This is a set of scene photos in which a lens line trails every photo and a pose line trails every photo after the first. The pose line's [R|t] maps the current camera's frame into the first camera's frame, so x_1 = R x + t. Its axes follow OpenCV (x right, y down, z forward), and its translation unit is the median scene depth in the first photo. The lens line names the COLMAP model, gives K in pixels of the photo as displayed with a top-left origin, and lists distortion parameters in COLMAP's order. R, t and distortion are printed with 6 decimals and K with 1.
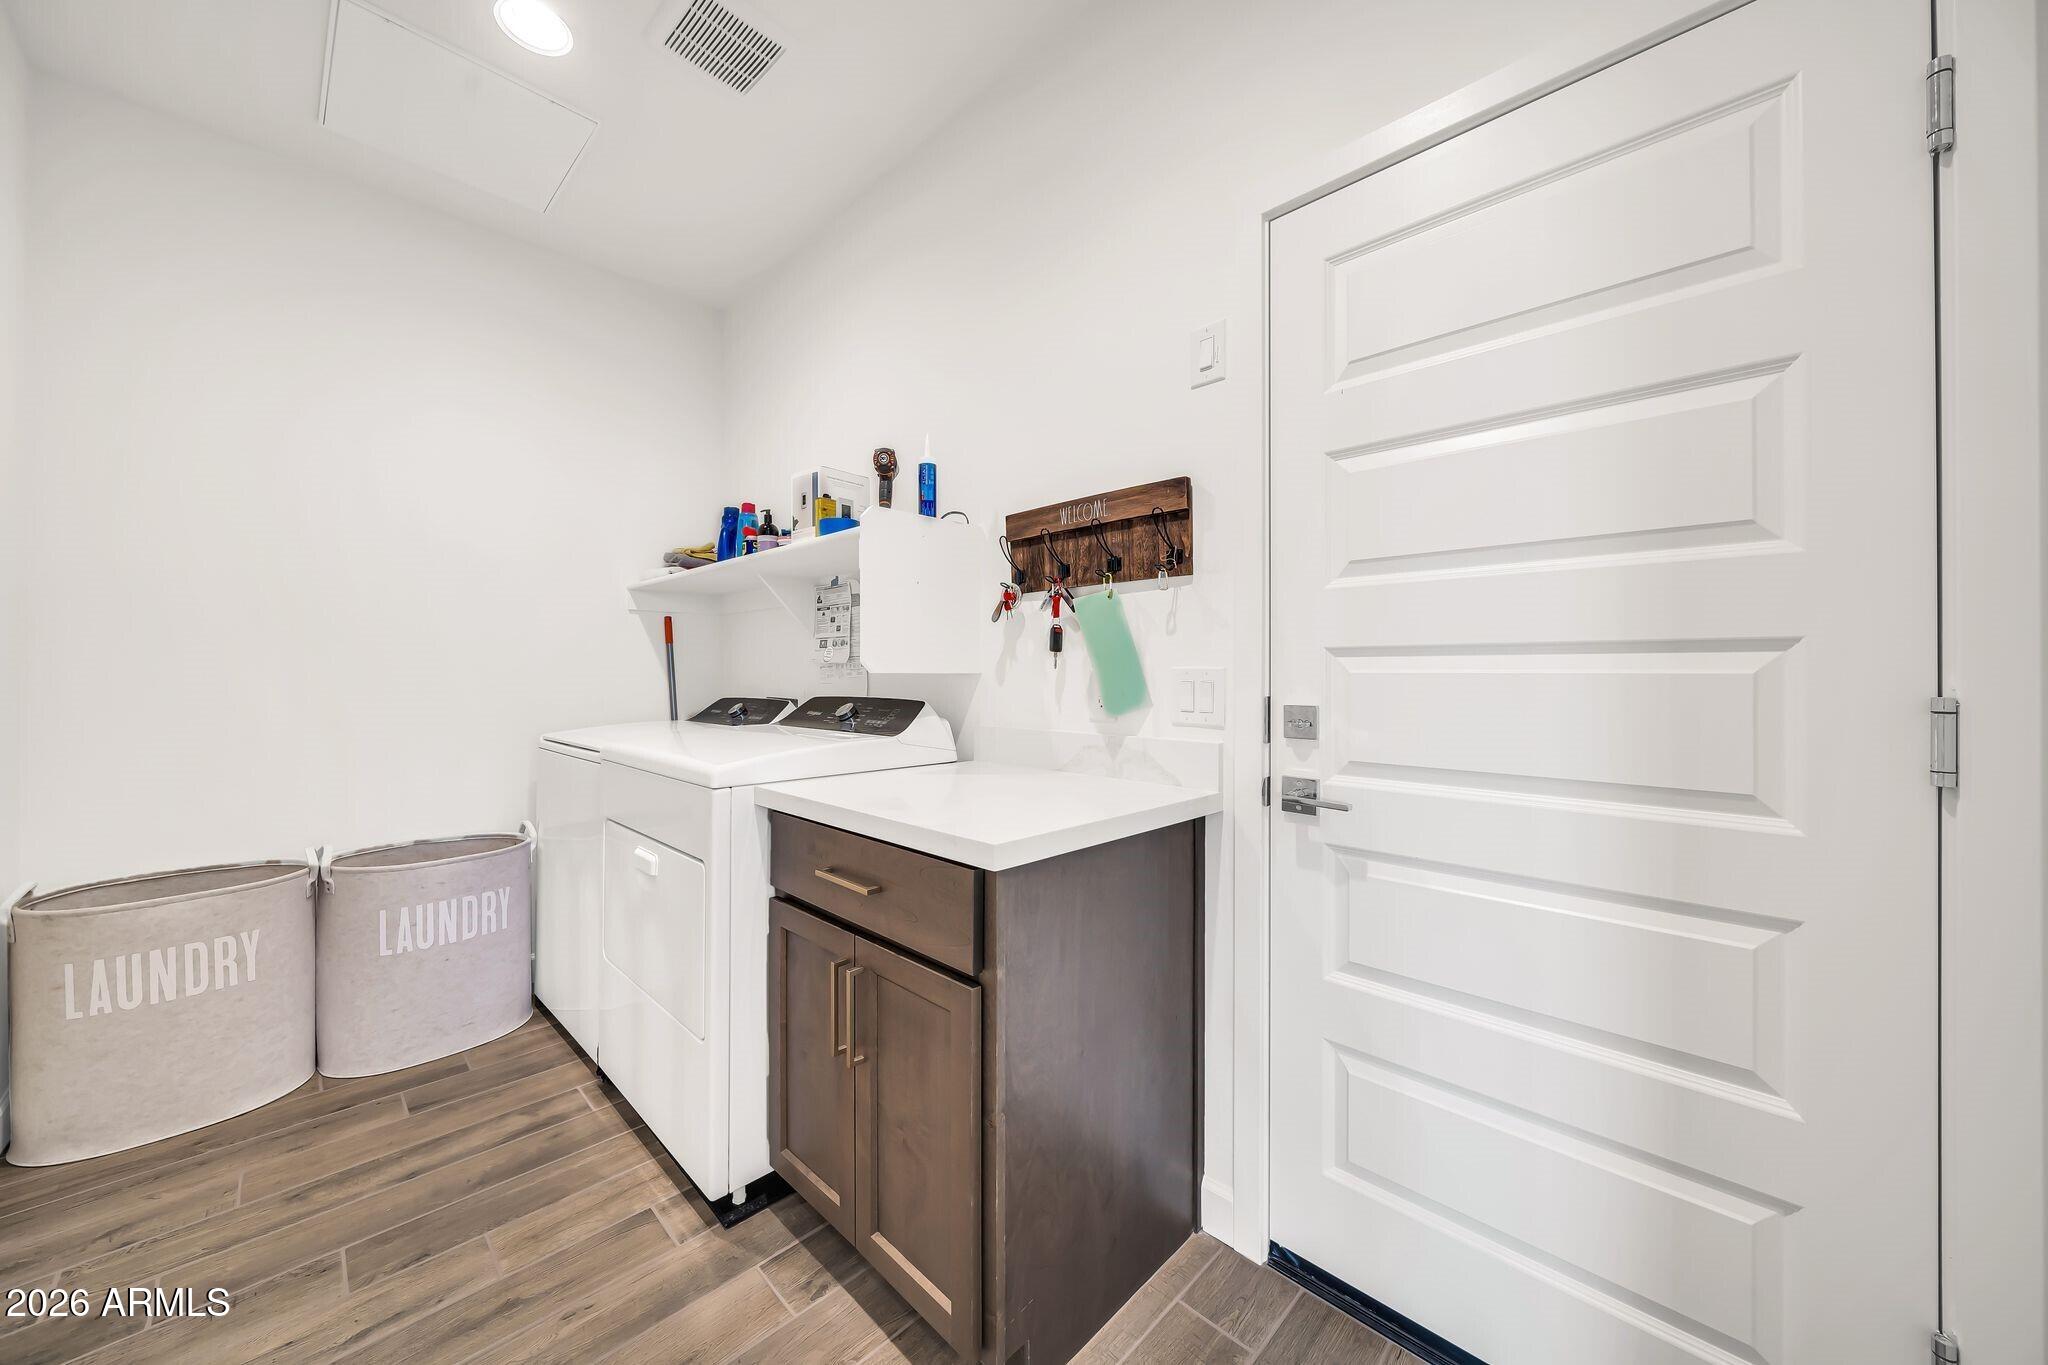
lens RADIAL K [[734.6, 0, 1003.2], [0, 734.6, 674.7], [0, 0, 1]] dist [-0.001376, -0.000032]
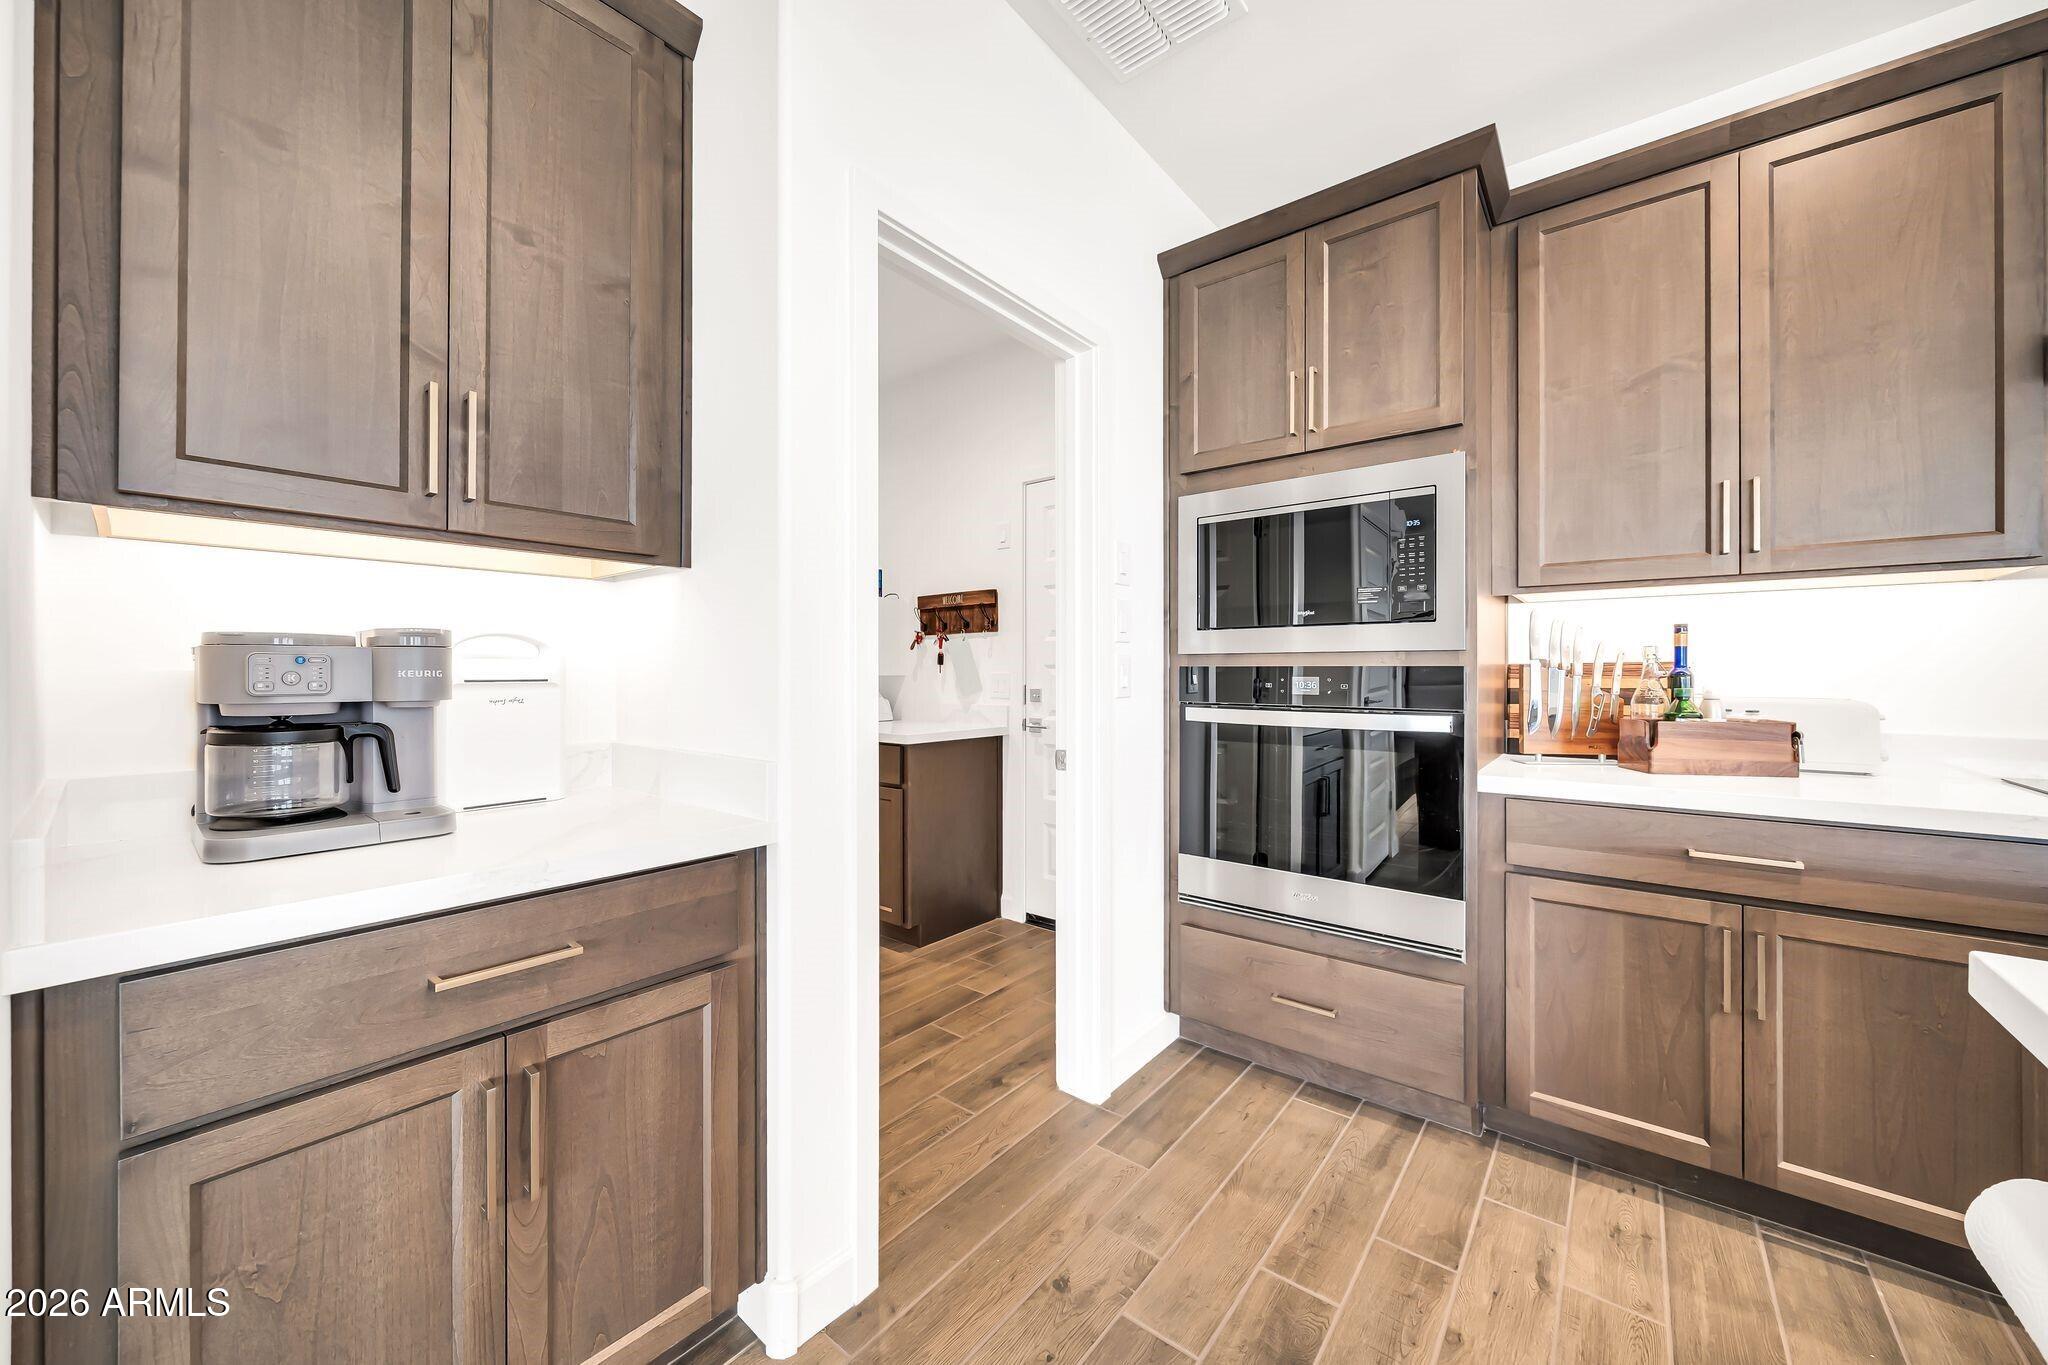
lens RADIAL K [[765.3, 0, 1018.4], [0, 765.3, 670.7], [0, 0, 1]] dist [-0.001115, 0.000047]
pose [[0.994970, -0.000594, 0.100170, 0.077863], [0.000686, 0.999999, -0.000882, -0.012650], [-0.100170, 0.000946, 0.994970, -1.276147]]
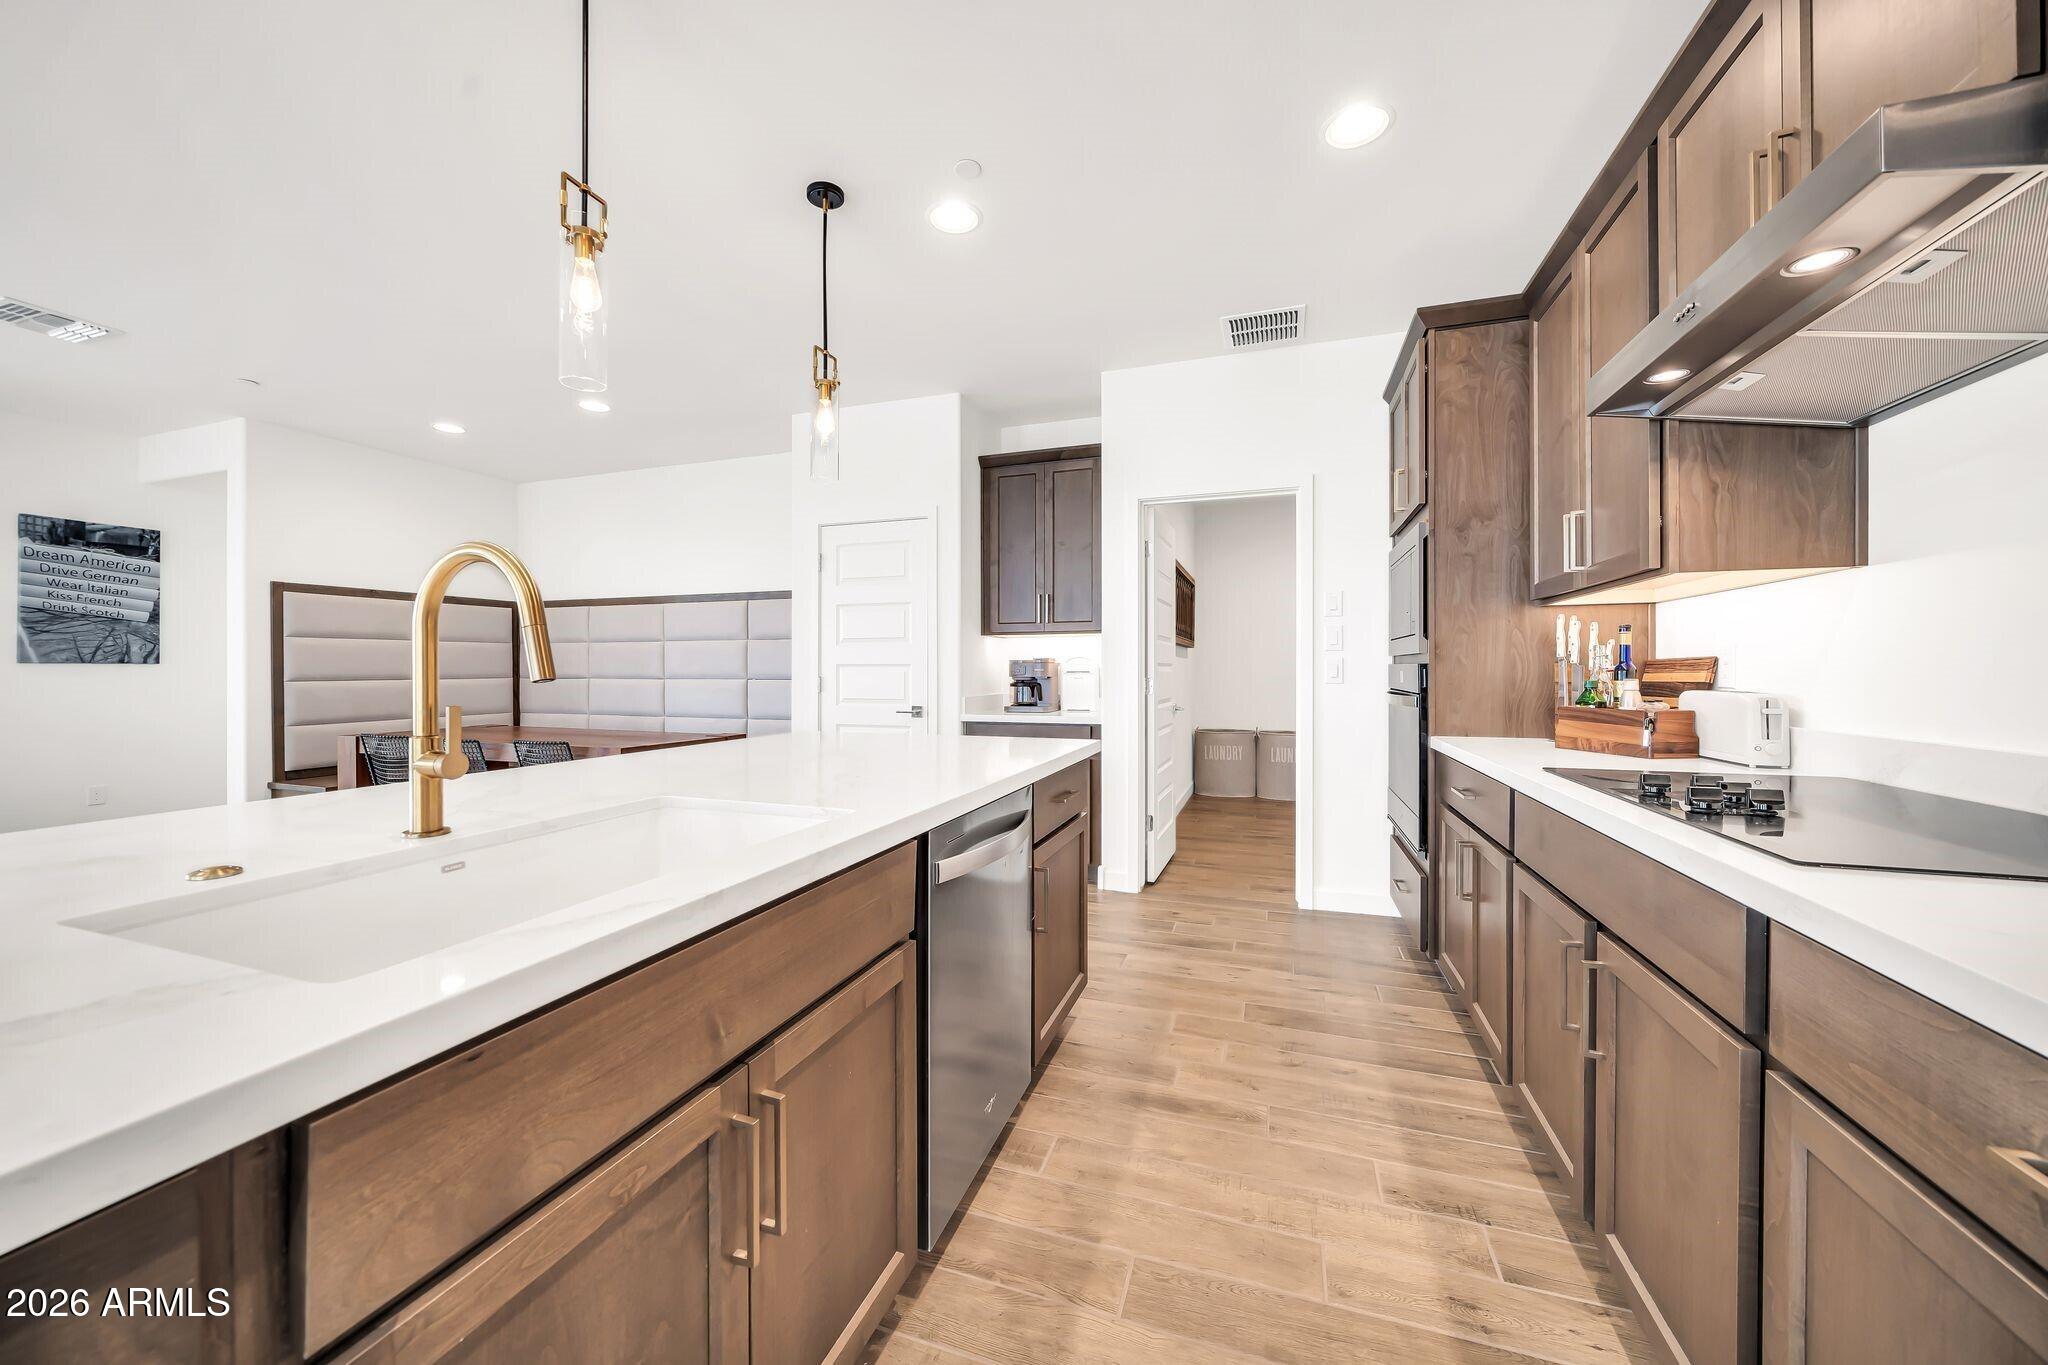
lens RADIAL K [[734.6, 0, 1003.2], [0, 734.6, 674.7], [0, 0, 1]] dist [-0.001376, -0.000032]
pose [[0.432664, 0.003148, -0.901550, 1.886255], [0.003501, 0.999980, 0.005172, -0.007640], [0.901549, -0.005394, 0.432644, -1.758903]]
